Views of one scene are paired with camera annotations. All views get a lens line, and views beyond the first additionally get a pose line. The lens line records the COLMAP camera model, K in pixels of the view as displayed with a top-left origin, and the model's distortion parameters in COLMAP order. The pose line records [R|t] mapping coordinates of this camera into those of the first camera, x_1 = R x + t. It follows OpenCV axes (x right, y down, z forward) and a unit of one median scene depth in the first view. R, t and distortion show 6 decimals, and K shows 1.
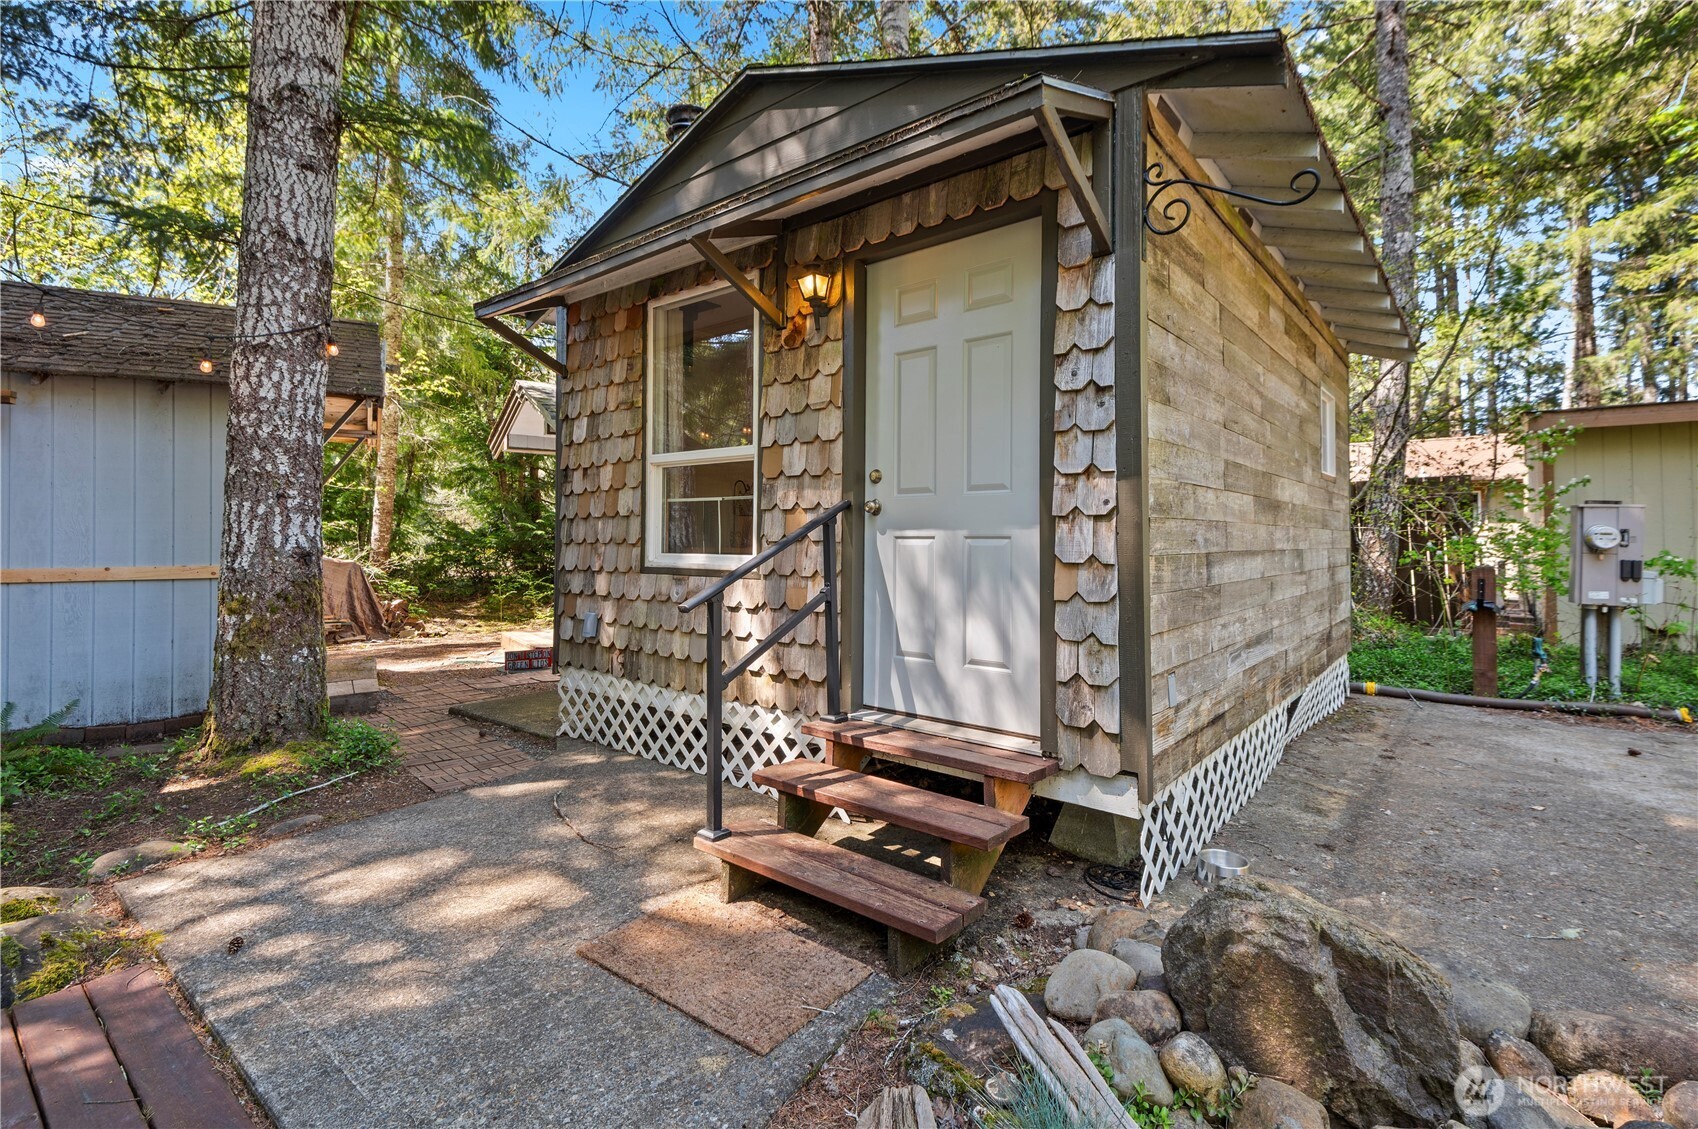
lens RADIAL K [[772.3, 0, 864.7], [0, 772.3, 517.6], [0, 0, 1]] dist [0.014292, -0.003451]
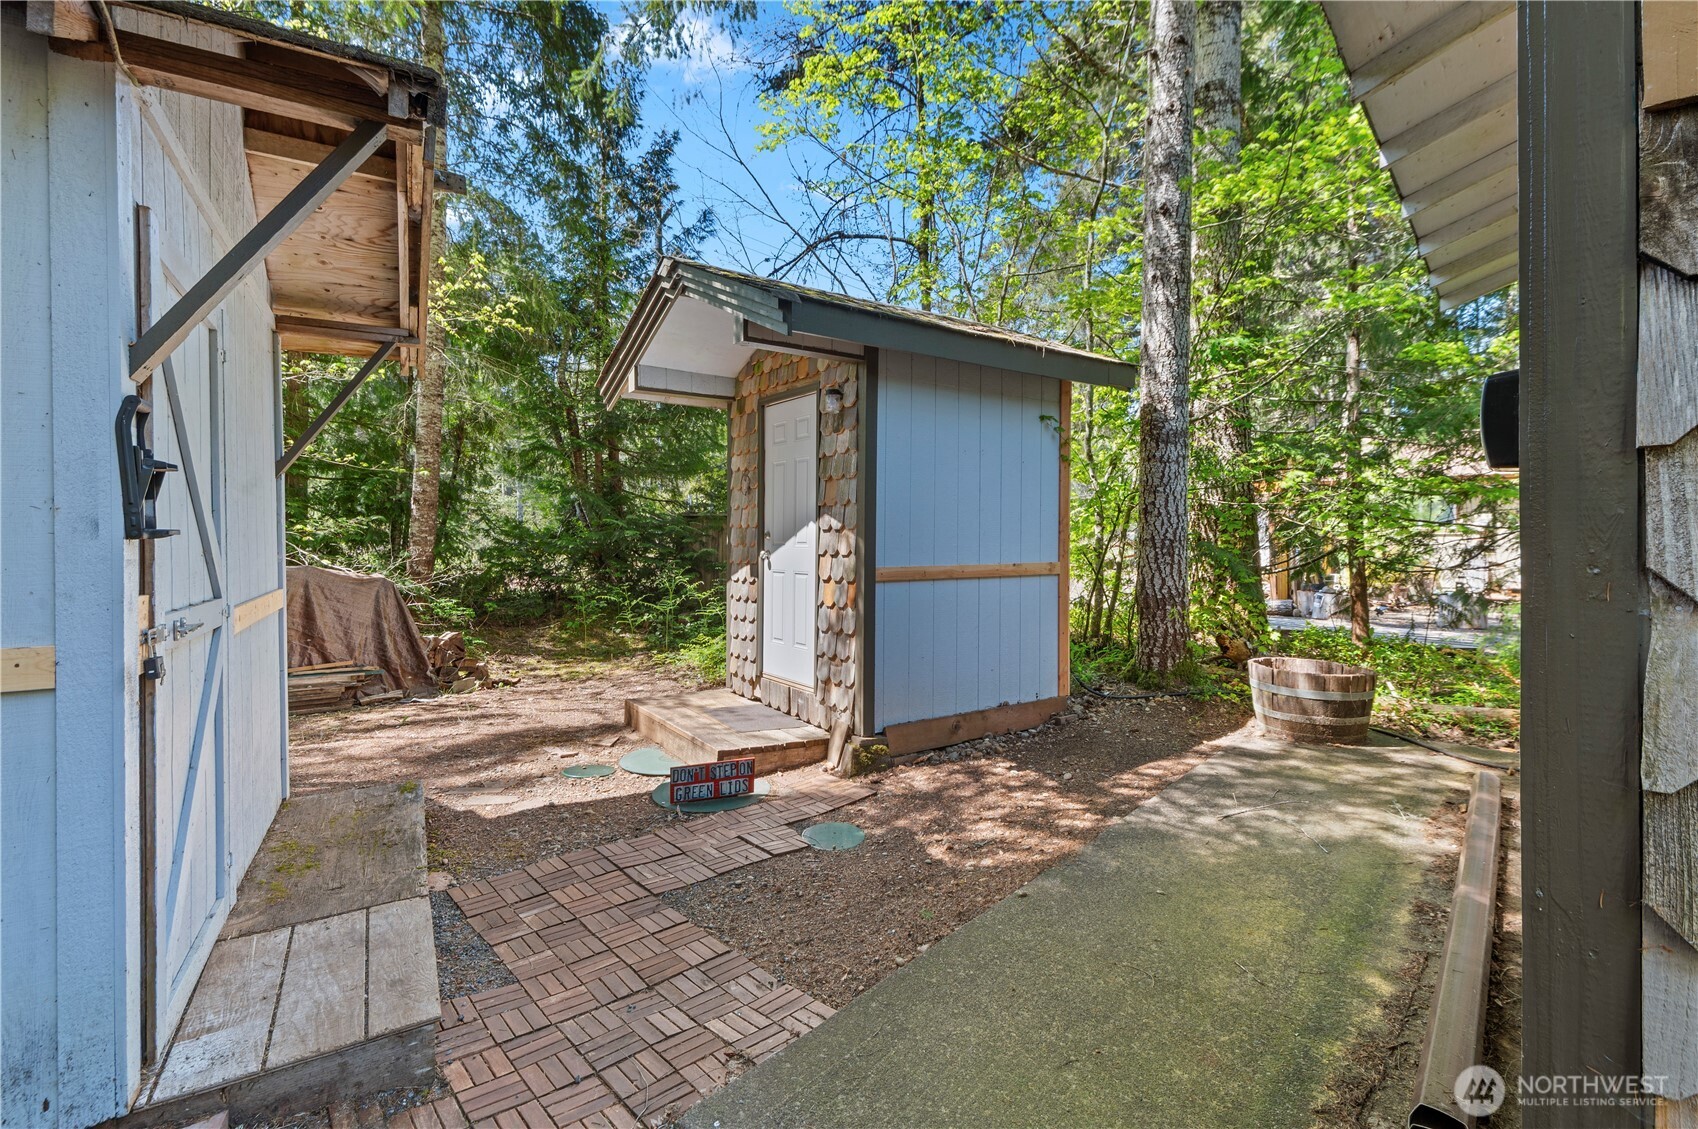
lens RADIAL K [[772.3, 0, 874.1], [0, 772.3, 539.9], [0, 0, 1]] dist [0.014292, -0.003451]
pose [[0.999692, 0.002848, -0.024641, -0.183096], [-0.002169, 0.999619, 0.027528, 0.005078], [0.024710, -0.027466, 0.999317, 0.286695]]
